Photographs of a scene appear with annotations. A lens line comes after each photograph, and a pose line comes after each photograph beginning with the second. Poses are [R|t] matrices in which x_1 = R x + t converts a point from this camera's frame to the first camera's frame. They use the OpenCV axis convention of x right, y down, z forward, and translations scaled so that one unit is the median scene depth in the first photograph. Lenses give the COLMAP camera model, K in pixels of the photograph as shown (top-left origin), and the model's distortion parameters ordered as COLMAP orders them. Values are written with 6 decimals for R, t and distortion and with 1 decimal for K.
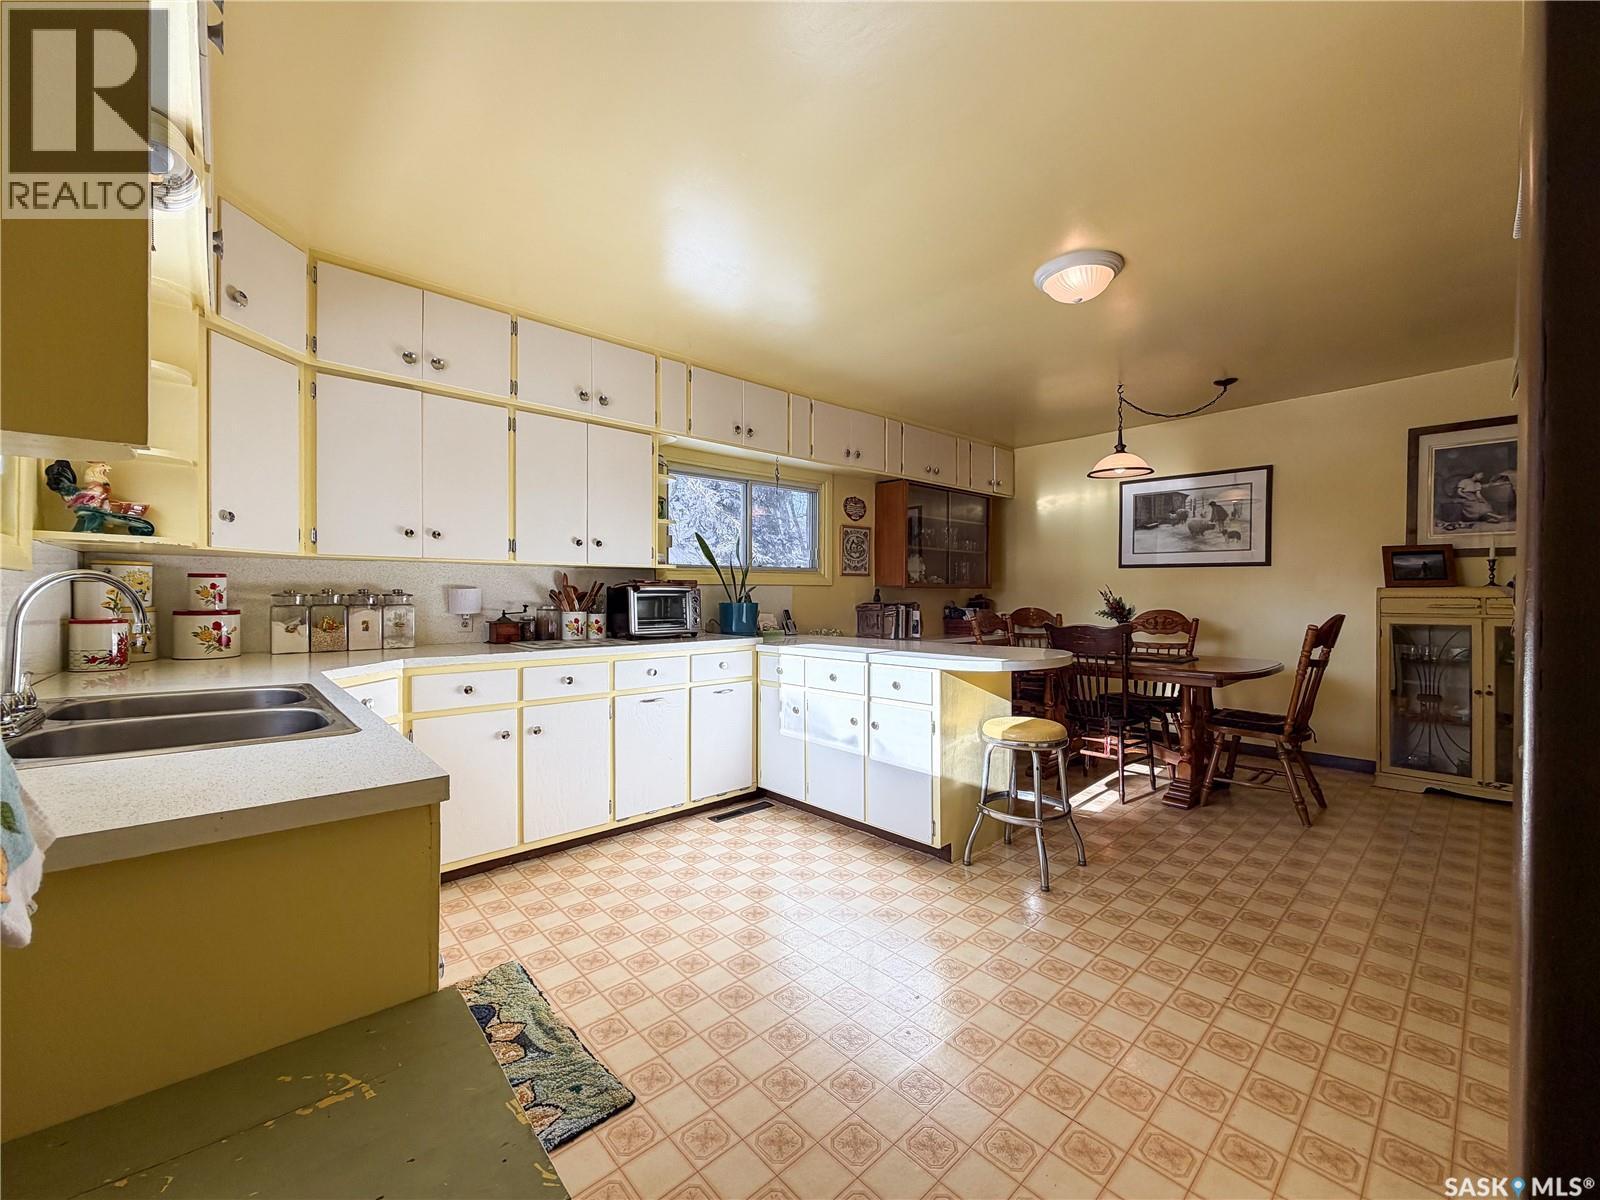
lens RADIAL K [[642.0, 0, 791.6], [0, 642.0, 599.1], [0, 0, 1]] dist [0.000011, -0.000396]
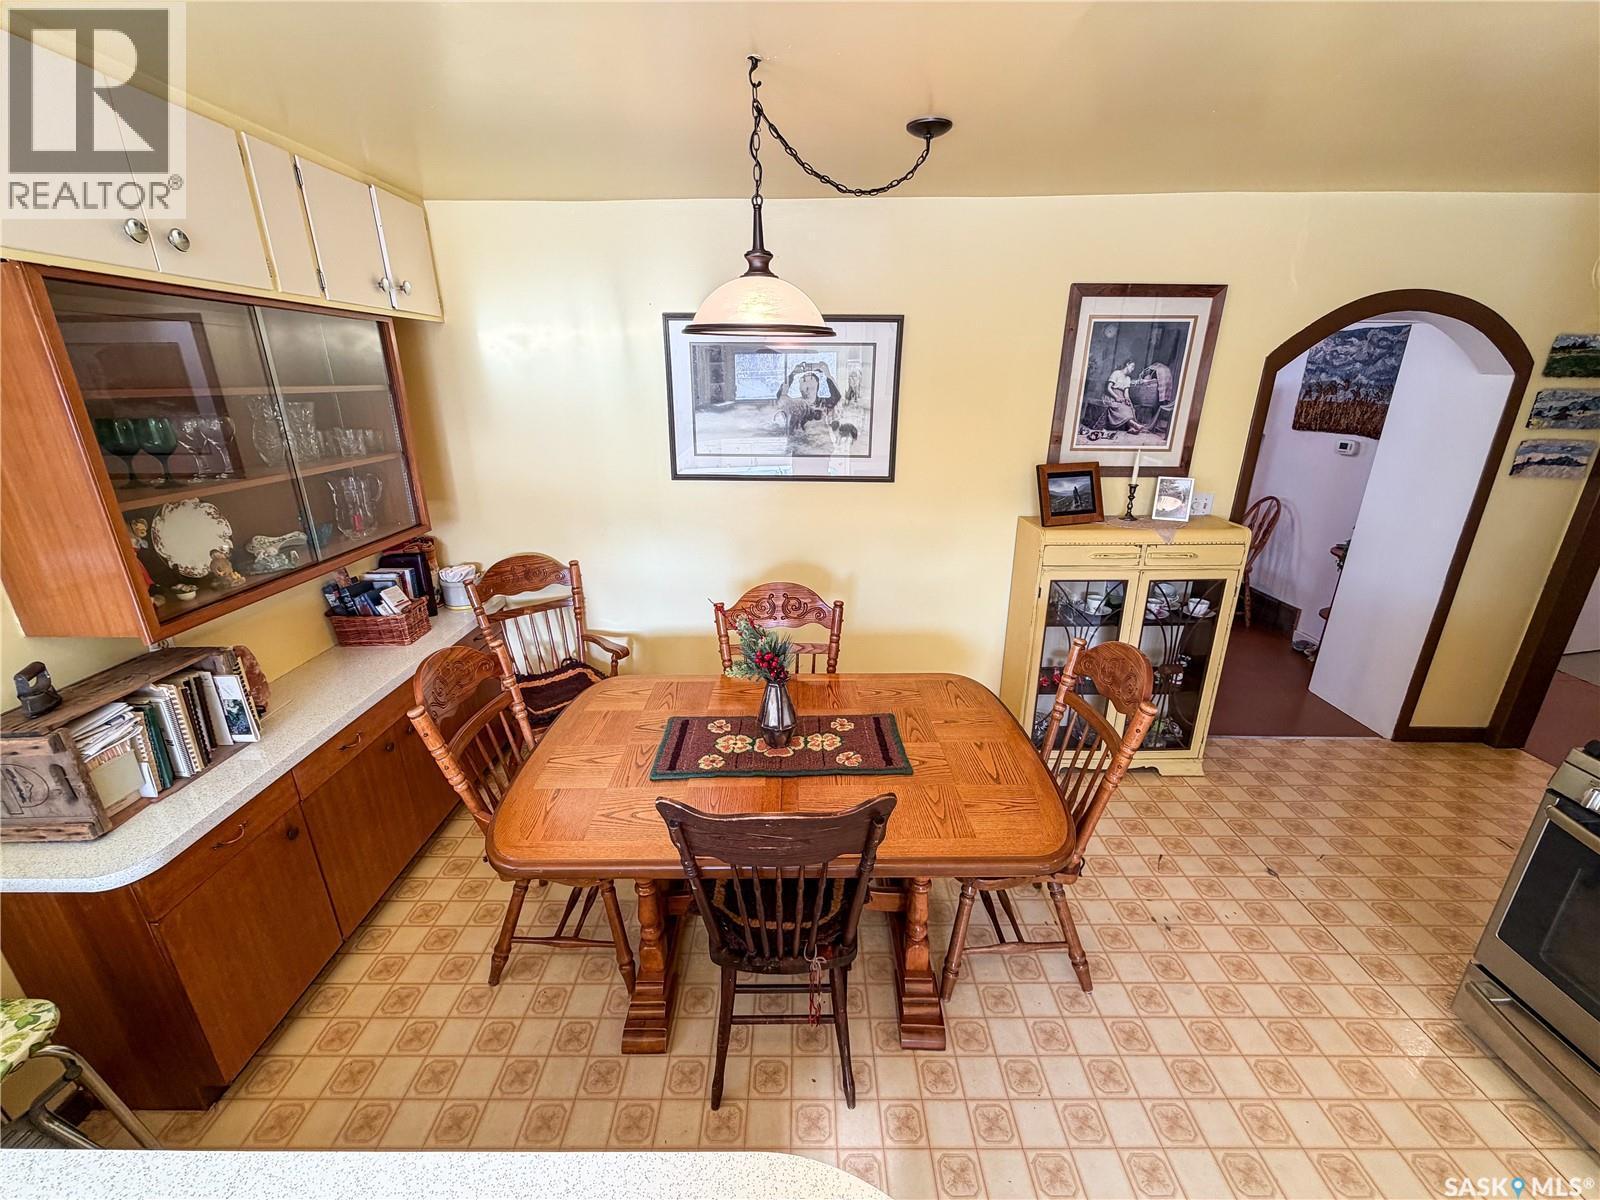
lens RADIAL K [[642.0, 0, 796.5], [0, 642.0, 596.5], [0, 0, 1]] dist [0.000011, -0.000396]
pose [[0.671662, -0.243361, 0.699747, 0.274205], [0.012147, 0.948000, 0.318039, -0.214487], [-0.740758, -0.205115, 0.639692, 0.896769]]
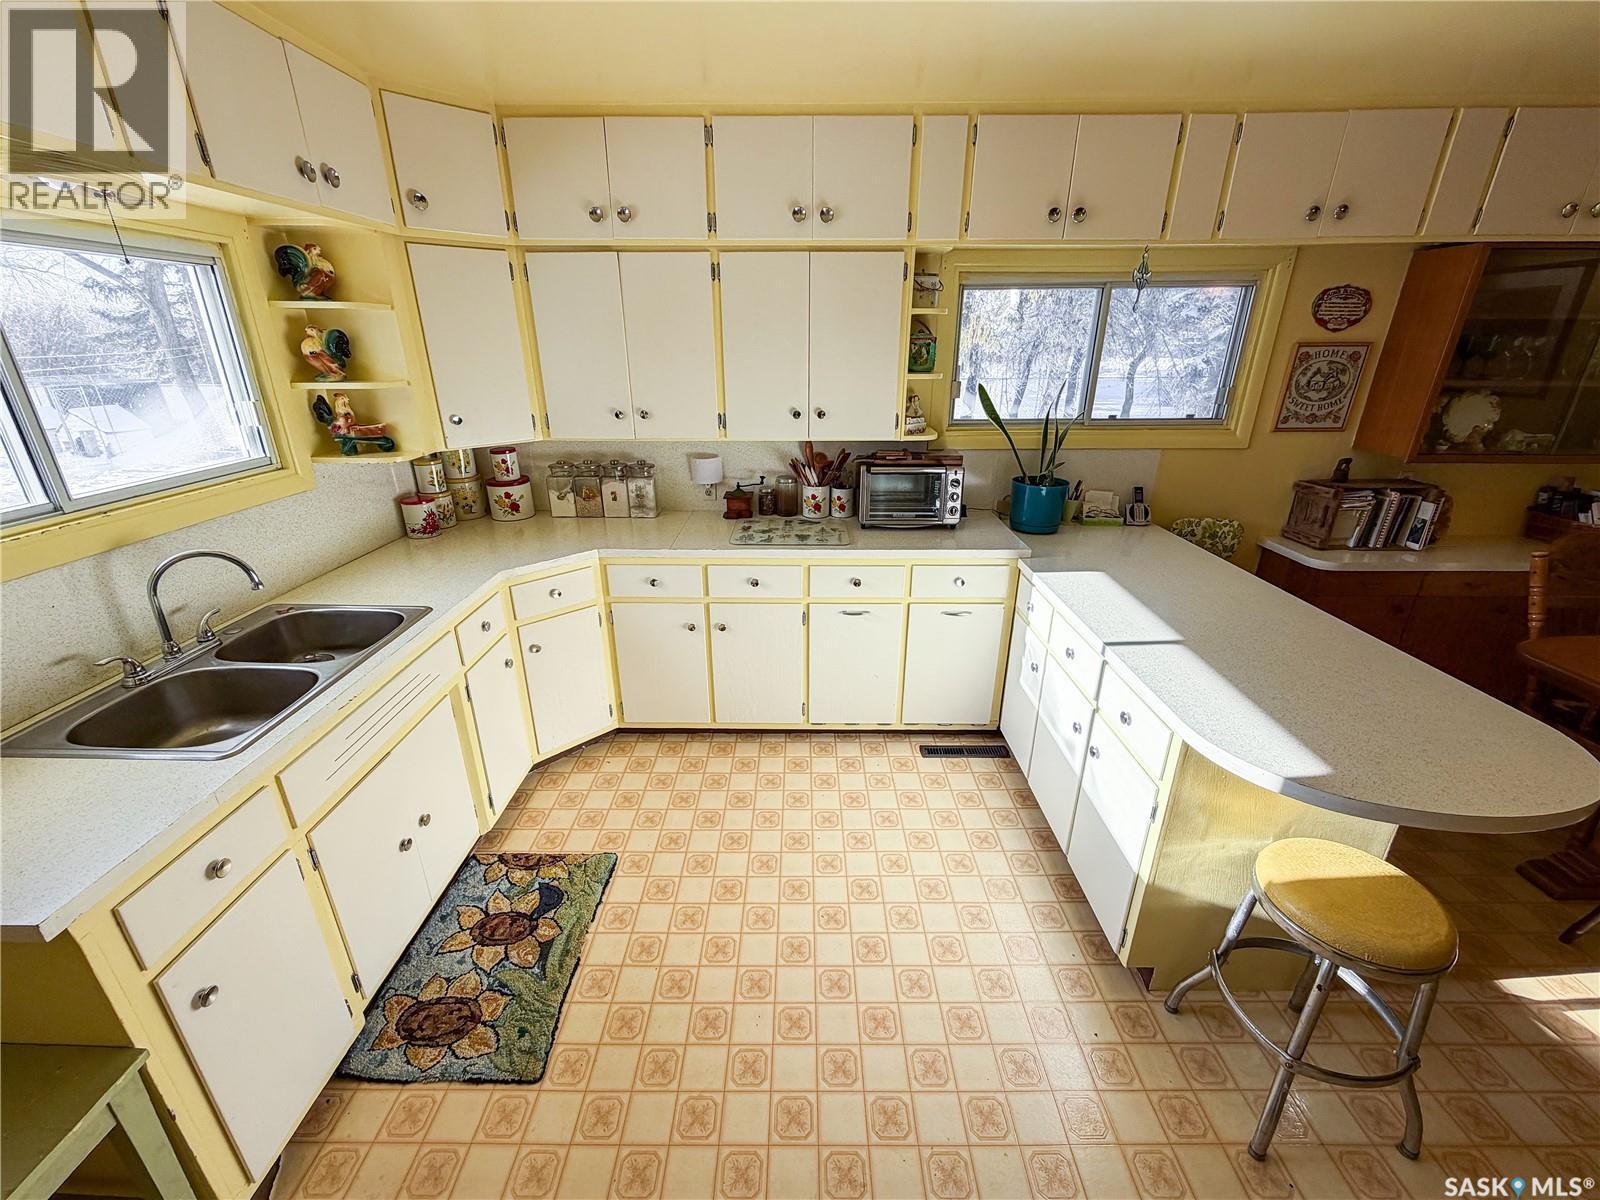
lens RADIAL K [[642.0, 0, 794.4], [0, 642.0, 599.3], [0, 0, 1]] dist [0.000011, -0.000396]
pose [[0.736662, 0.249566, -0.628527, 0.258857], [-0.002006, 0.930217, 0.367005, -0.174286], [0.676258, -0.269098, 0.685756, 0.363659]]
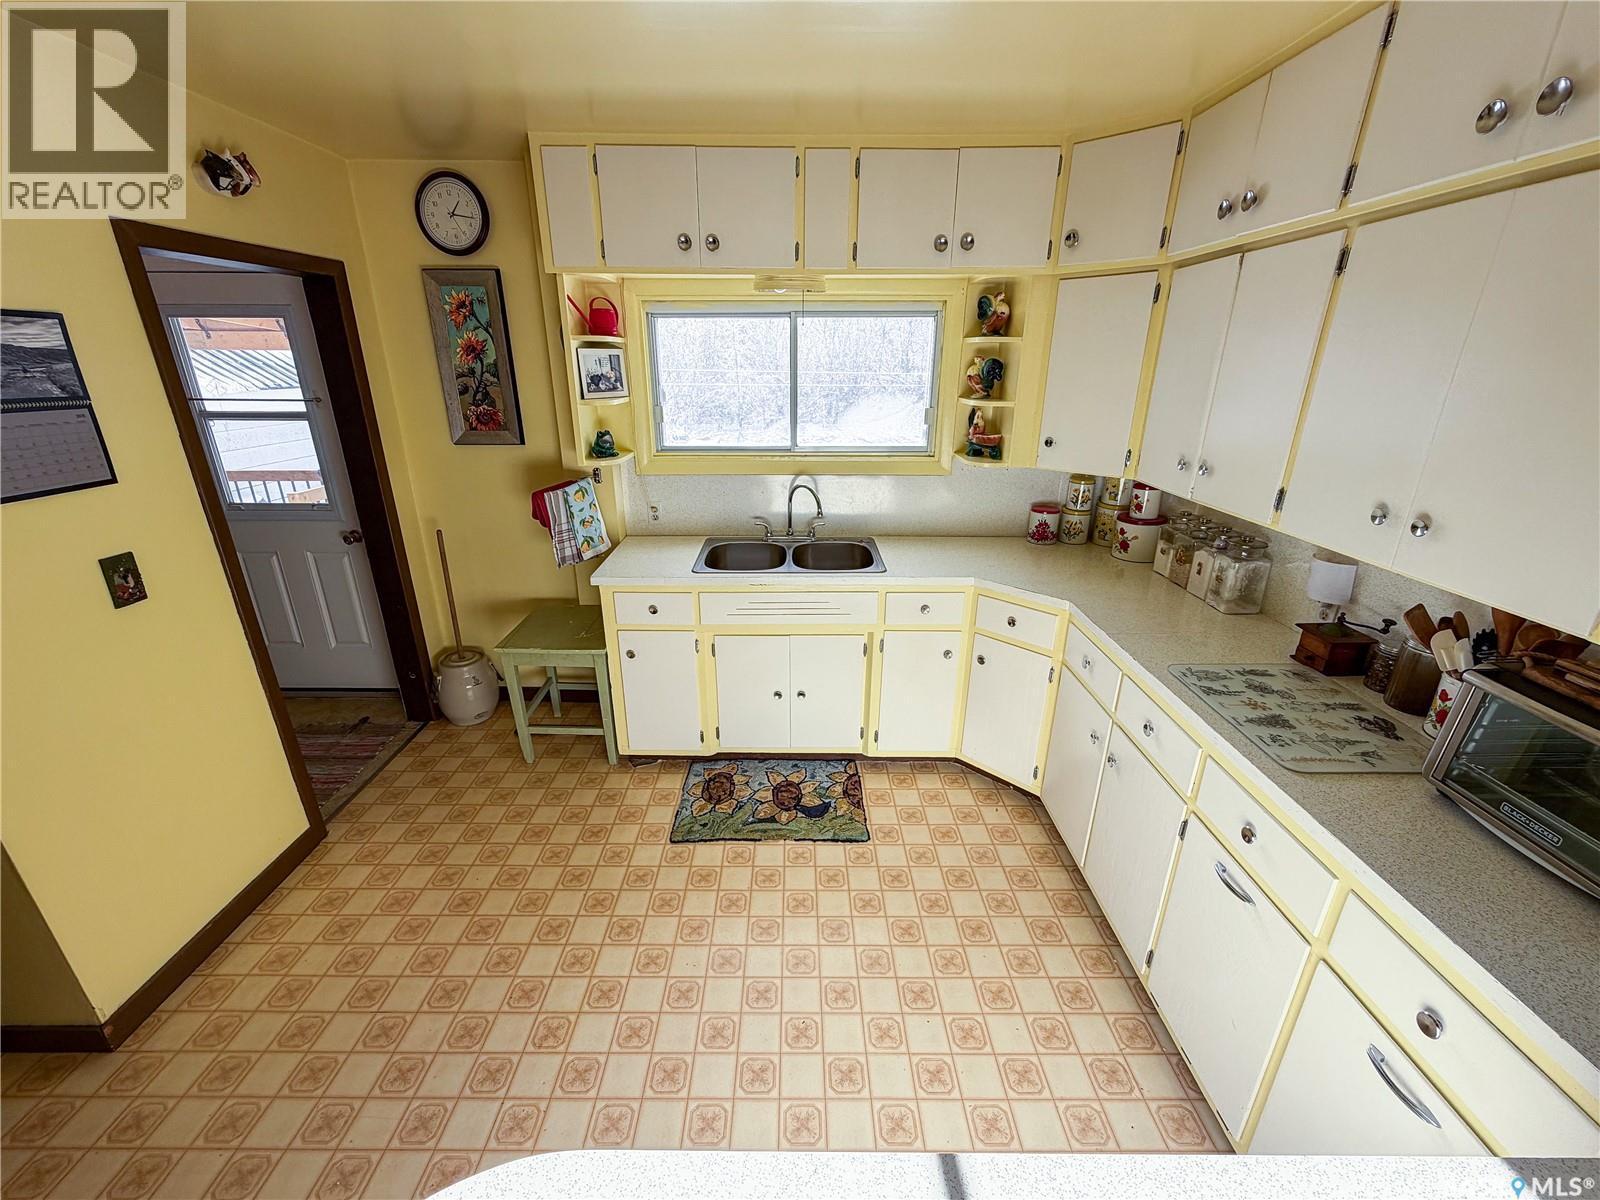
lens RADIAL K [[642.0, 0, 798.9], [0, 642.0, 599.6], [0, 0, 1]] dist [0.000011, -0.000396]
pose [[-0.664396, 0.257453, -0.701638, 0.256444], [-0.010025, 0.935641, 0.352810, -0.188413], [0.747314, 0.241439, -0.619055, 1.006577]]
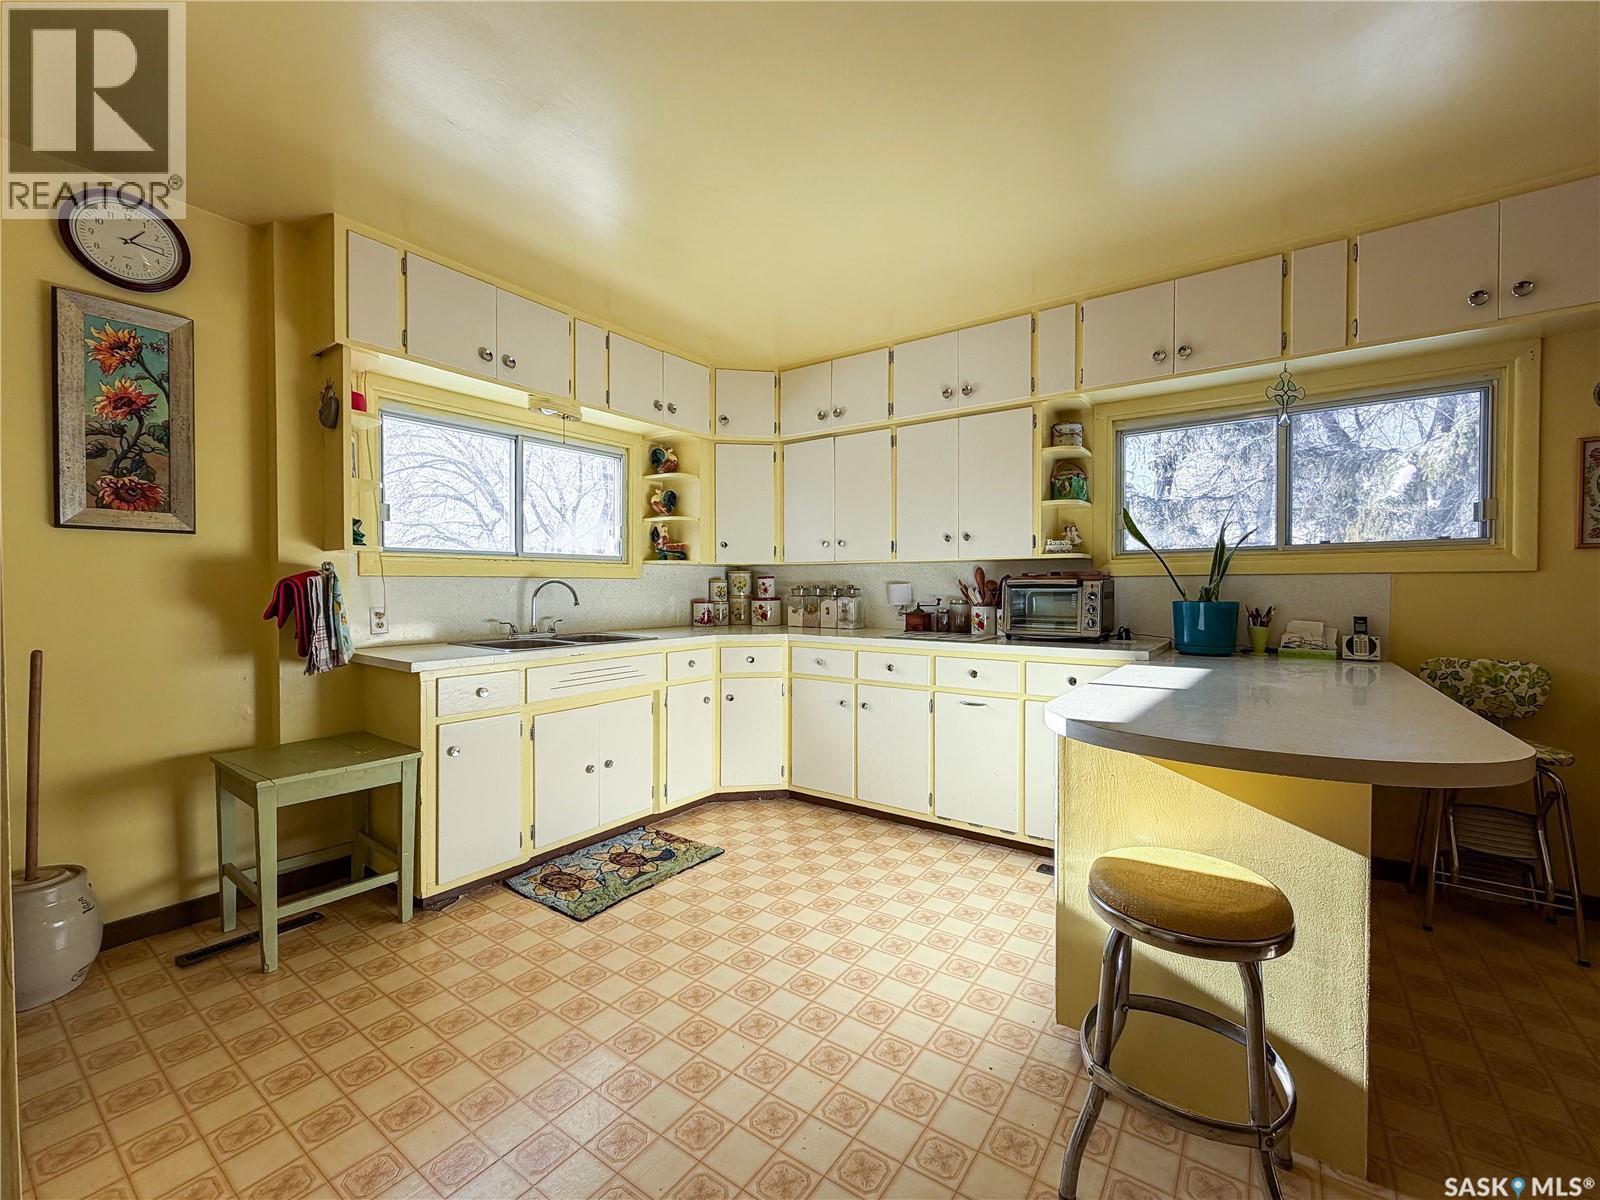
lens RADIAL K [[661.8, 0, 798.1], [0, 661.8, 600.0], [0, 0, 1]] dist [-0.000434, -0.000320]
pose [[0.216149, 0.019175, -0.976172, 0.657865], [-0.006602, 0.999813, 0.018177, -0.007505], [0.976338, 0.002516, 0.216235, 0.549145]]
